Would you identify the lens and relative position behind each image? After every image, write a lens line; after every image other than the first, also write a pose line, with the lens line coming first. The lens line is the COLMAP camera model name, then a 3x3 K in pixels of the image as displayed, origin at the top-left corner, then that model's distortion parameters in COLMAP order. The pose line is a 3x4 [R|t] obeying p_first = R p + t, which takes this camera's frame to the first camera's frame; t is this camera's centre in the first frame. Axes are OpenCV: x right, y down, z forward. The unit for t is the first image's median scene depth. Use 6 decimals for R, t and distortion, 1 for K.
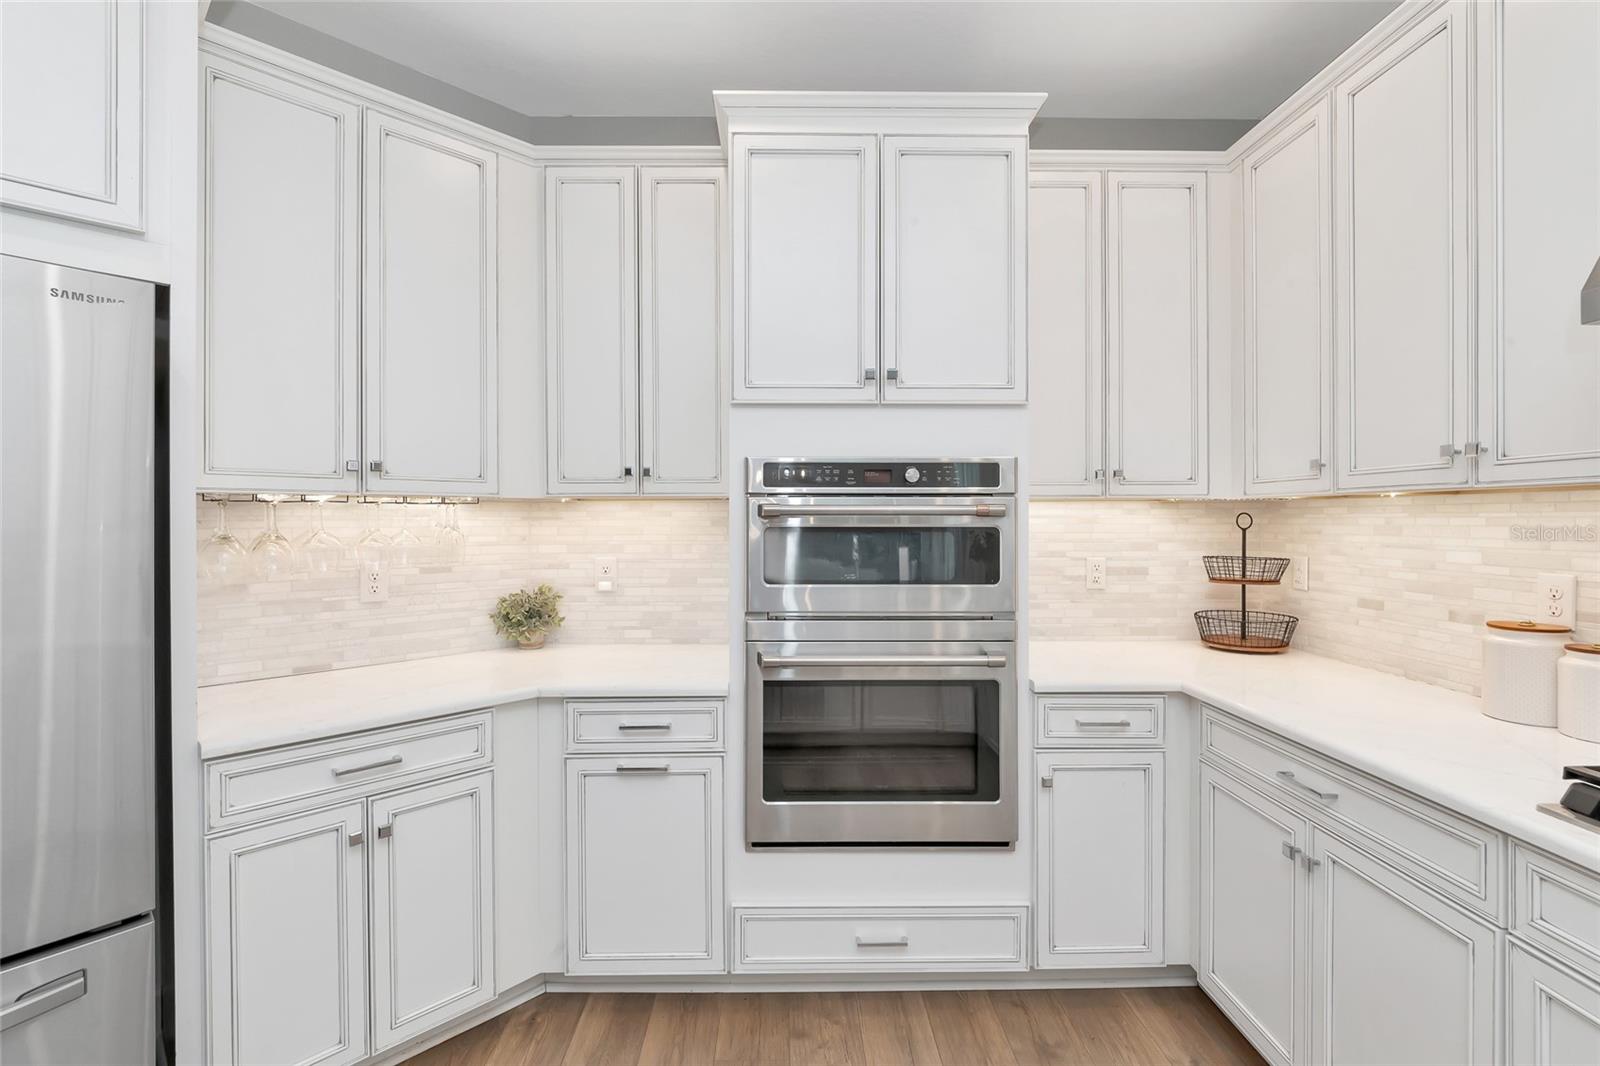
lens RADIAL K [[721.5, 0, 797.4], [0, 721.5, 518.1], [0, 0, 1]] dist [-0.005183, -0.000778]
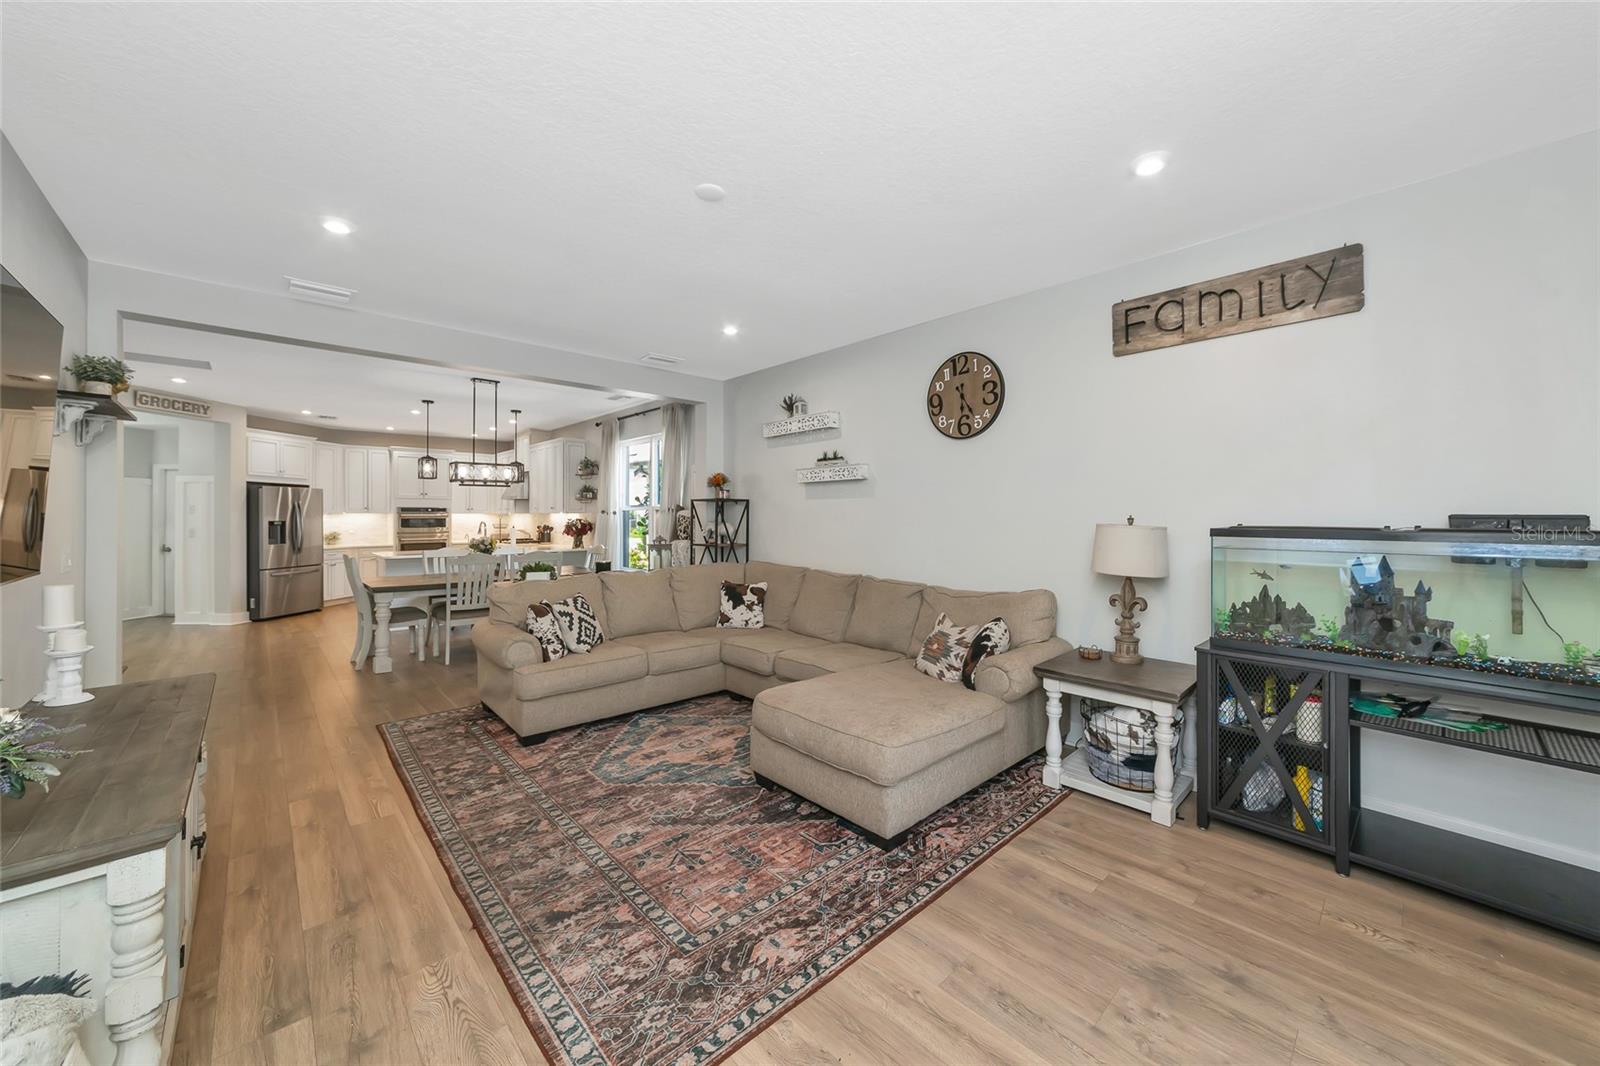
lens RADIAL K [[589.5, 0, 824.5], [0, 589.5, 509.9], [0, 0, 1]] dist [0.002568, -0.000252]
pose [[0.727740, 0.006386, 0.685824, -0.855959], [0.000431, 0.999952, -0.009768, -0.009896], [-0.685853, 0.007404, 0.727702, -5.028707]]
